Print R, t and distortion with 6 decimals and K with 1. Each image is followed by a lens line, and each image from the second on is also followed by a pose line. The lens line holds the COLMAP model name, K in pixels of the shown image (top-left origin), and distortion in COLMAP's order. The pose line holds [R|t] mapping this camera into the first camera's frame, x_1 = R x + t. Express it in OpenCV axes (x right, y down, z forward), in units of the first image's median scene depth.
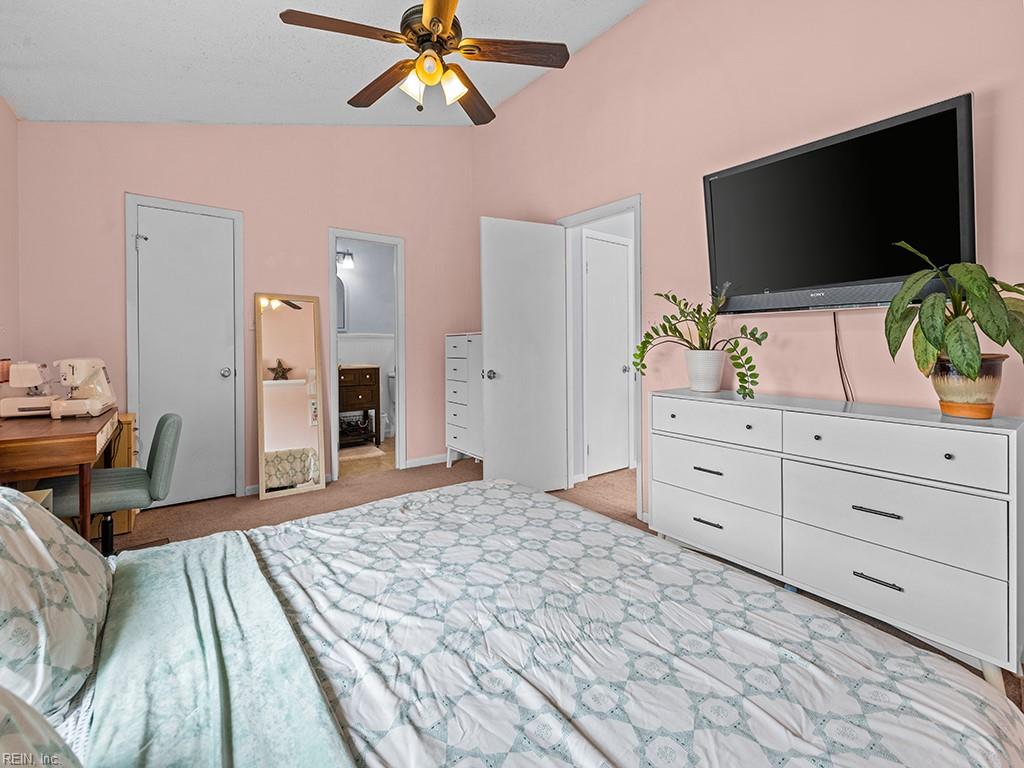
lens RADIAL K [[438.8, 0, 508.9], [0, 438.8, 334.1], [0, 0, 1]] dist [0.000844, 0.000247]
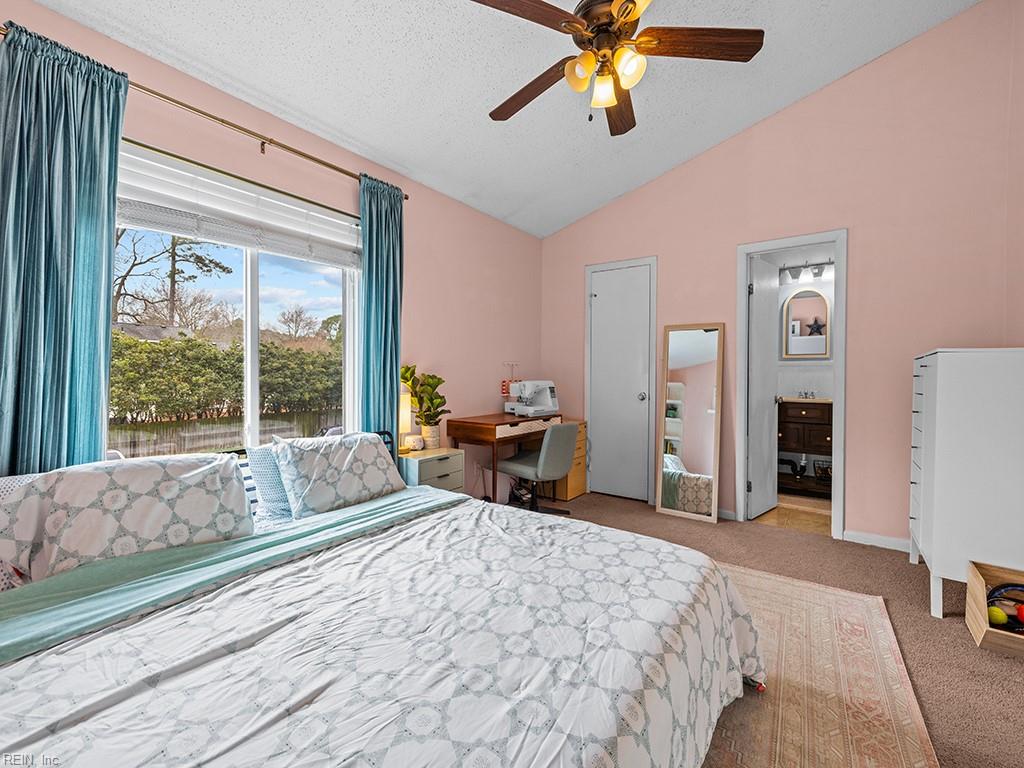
lens RADIAL K [[427.7, 0, 506.2], [0, 427.7, 375.6], [0, 0, 1]] dist [0.002598, 0.000822]
pose [[0.318131, 0.003525, -0.948040, 0.694971], [0.016690, 0.999817, 0.009319, 0.029553], [0.947900, -0.018788, 0.318014, 0.602958]]
